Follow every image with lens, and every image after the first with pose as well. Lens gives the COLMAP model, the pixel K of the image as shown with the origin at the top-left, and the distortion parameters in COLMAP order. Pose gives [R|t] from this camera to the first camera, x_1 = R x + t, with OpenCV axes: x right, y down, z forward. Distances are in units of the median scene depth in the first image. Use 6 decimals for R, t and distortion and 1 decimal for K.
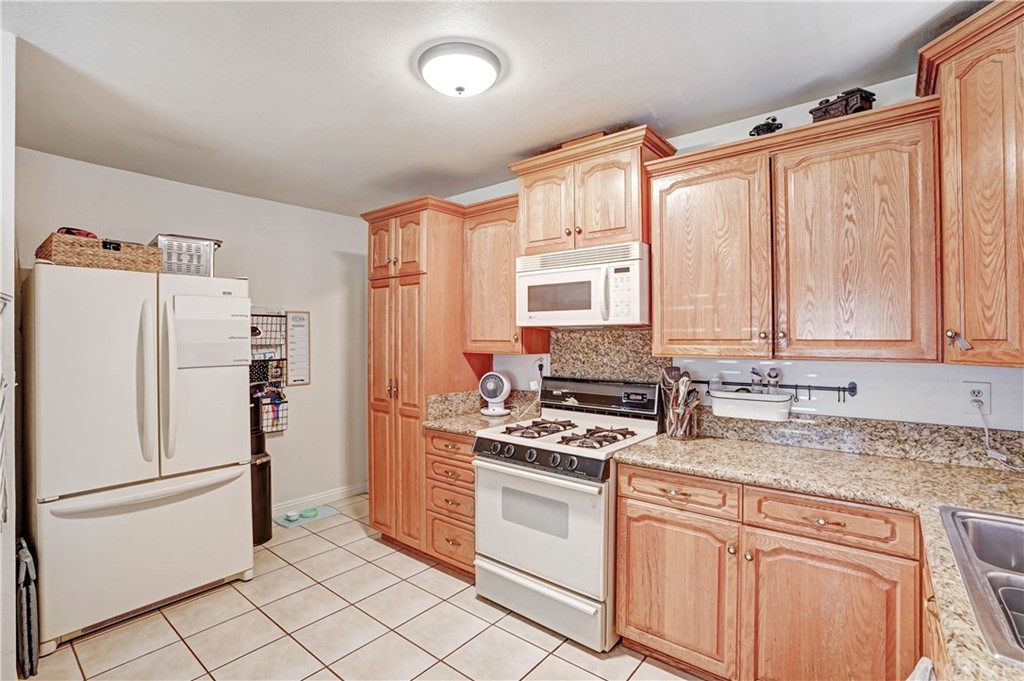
lens RADIAL K [[476.9, 0, 512.0], [0, 476.9, 340.5], [0, 0, 1]] dist [-0.063683, 0.024108]
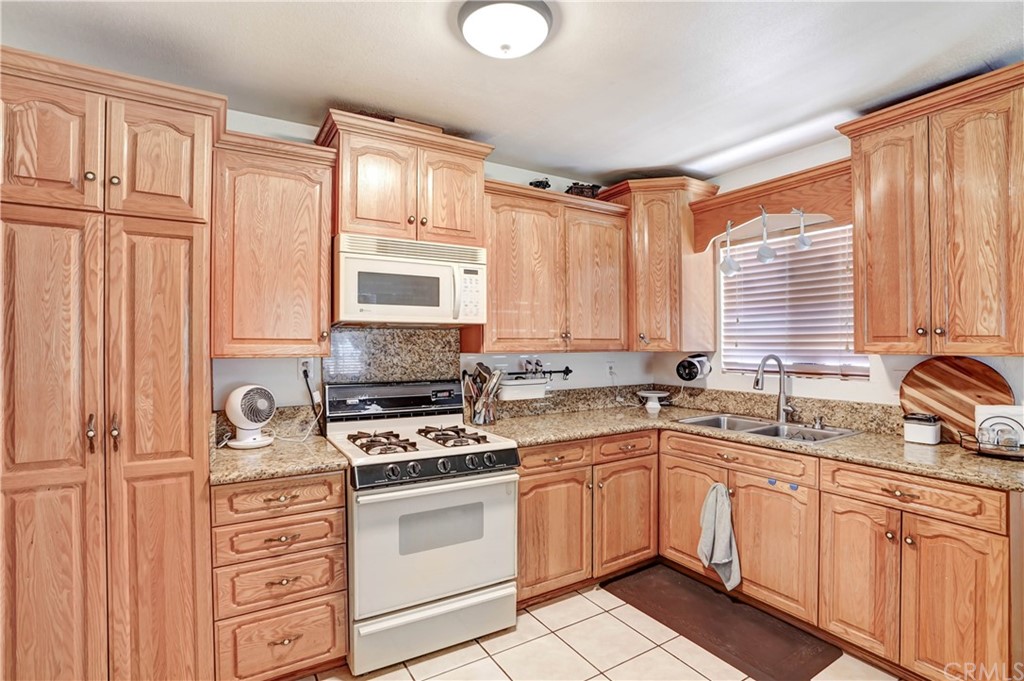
lens RADIAL K [[484.4, 0, 513.3], [0, 484.4, 347.0], [0, 0, 1]] dist [-0.068593, 0.023980]
pose [[0.335786, -0.007103, 0.941912, -0.741238], [0.005036, 0.999971, 0.005746, 0.012362], [-0.941925, 0.002814, 0.335812, 0.546544]]
